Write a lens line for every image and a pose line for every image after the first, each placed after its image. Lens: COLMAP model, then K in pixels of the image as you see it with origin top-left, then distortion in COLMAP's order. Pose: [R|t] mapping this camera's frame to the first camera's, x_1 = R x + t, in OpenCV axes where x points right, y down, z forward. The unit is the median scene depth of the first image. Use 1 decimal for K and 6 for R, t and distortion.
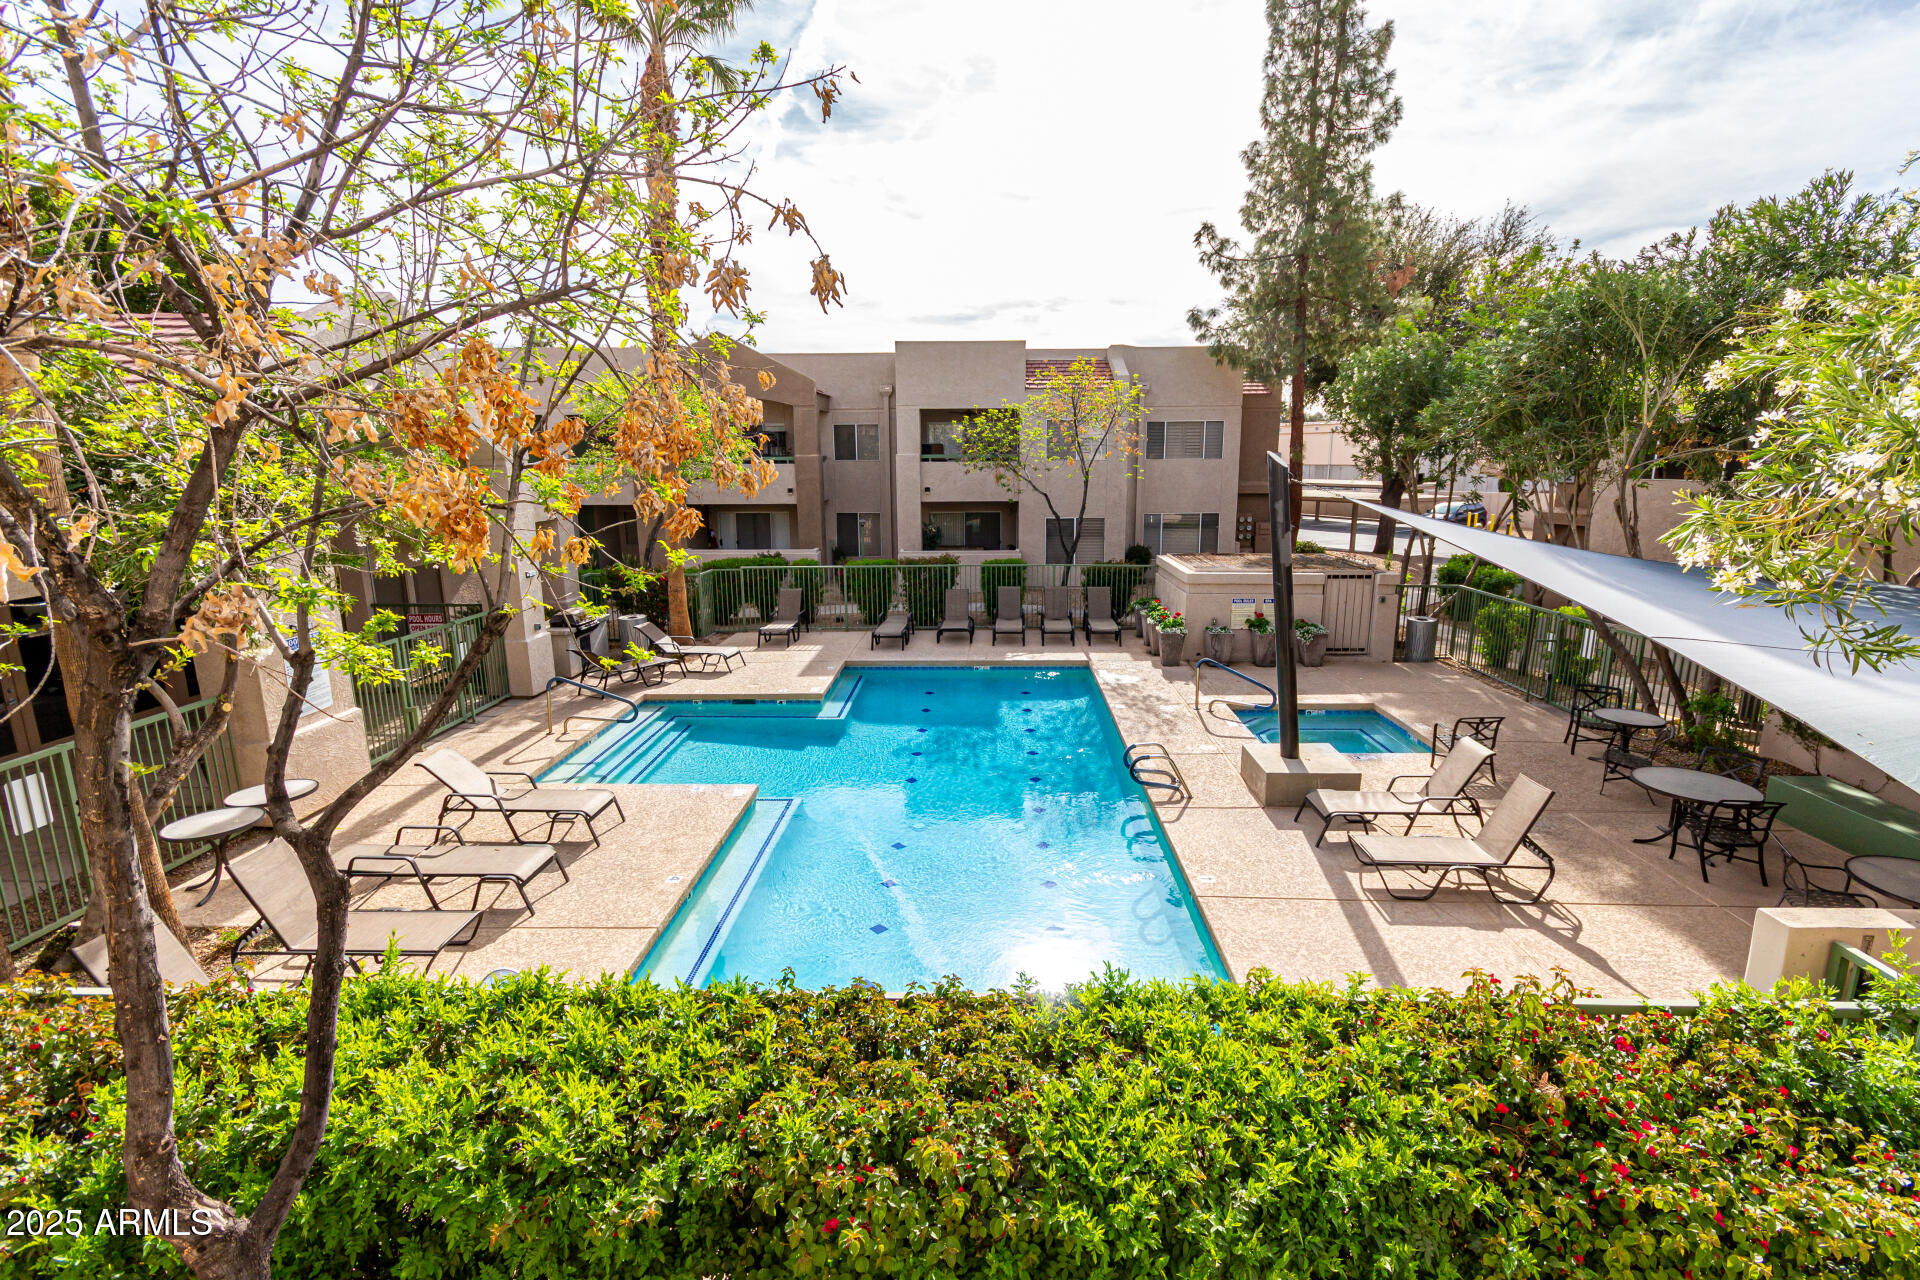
lens RADIAL K [[889.1, 0, 961.6], [0, 889.1, 640.8], [0, 0, 1]] dist [0.006179, -0.000262]
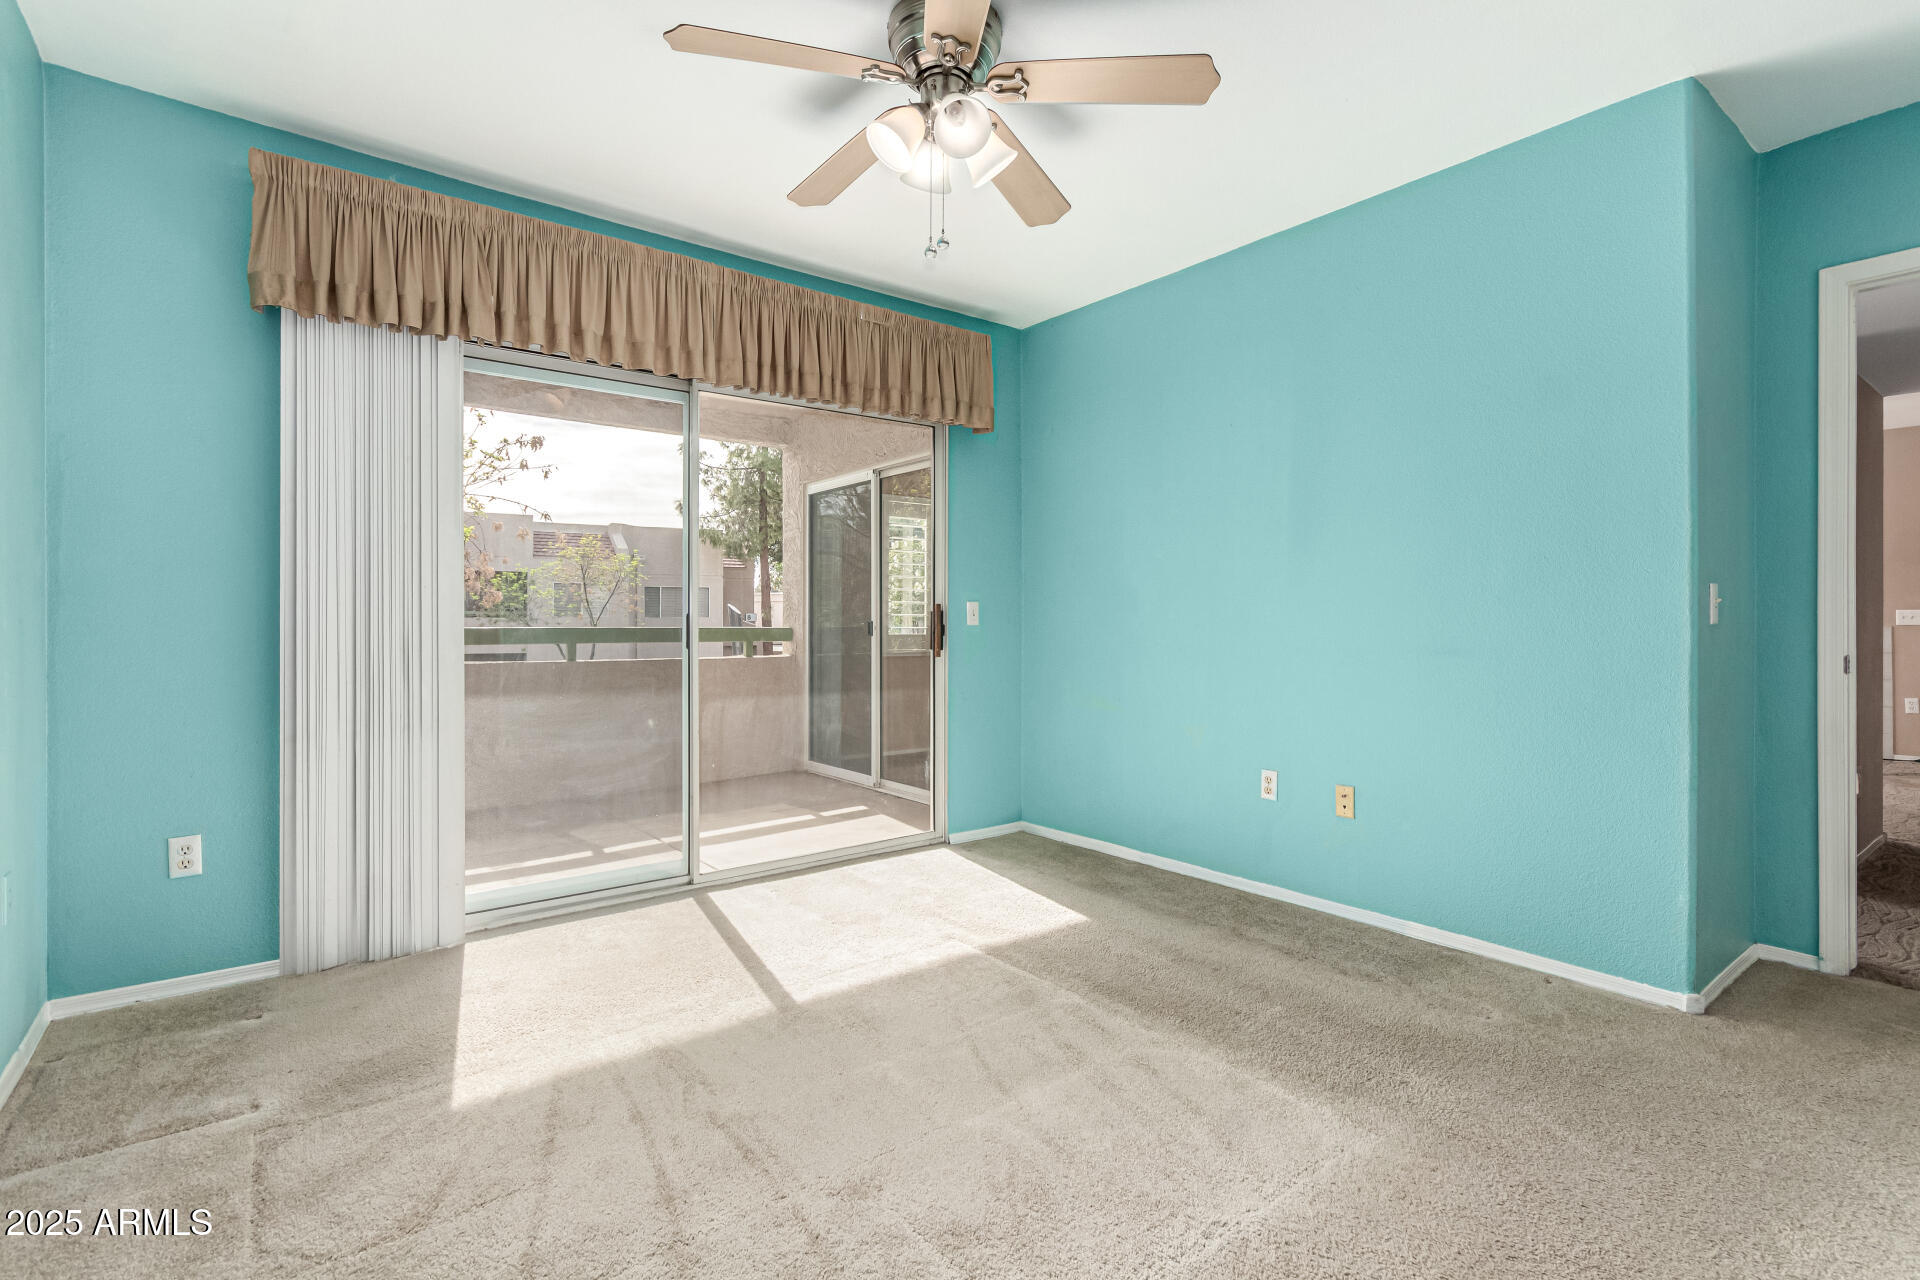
lens RADIAL K [[889.1, 0, 948.8], [0, 889.1, 612.6], [0, 0, 1]] dist [0.006179, -0.000262]
pose [[0.861714, 0.014333, 0.507191, -0.053915], [0.094639, 0.977519, -0.188415, 0.062162], [-0.498489, 0.210360, 0.840986, -0.238234]]
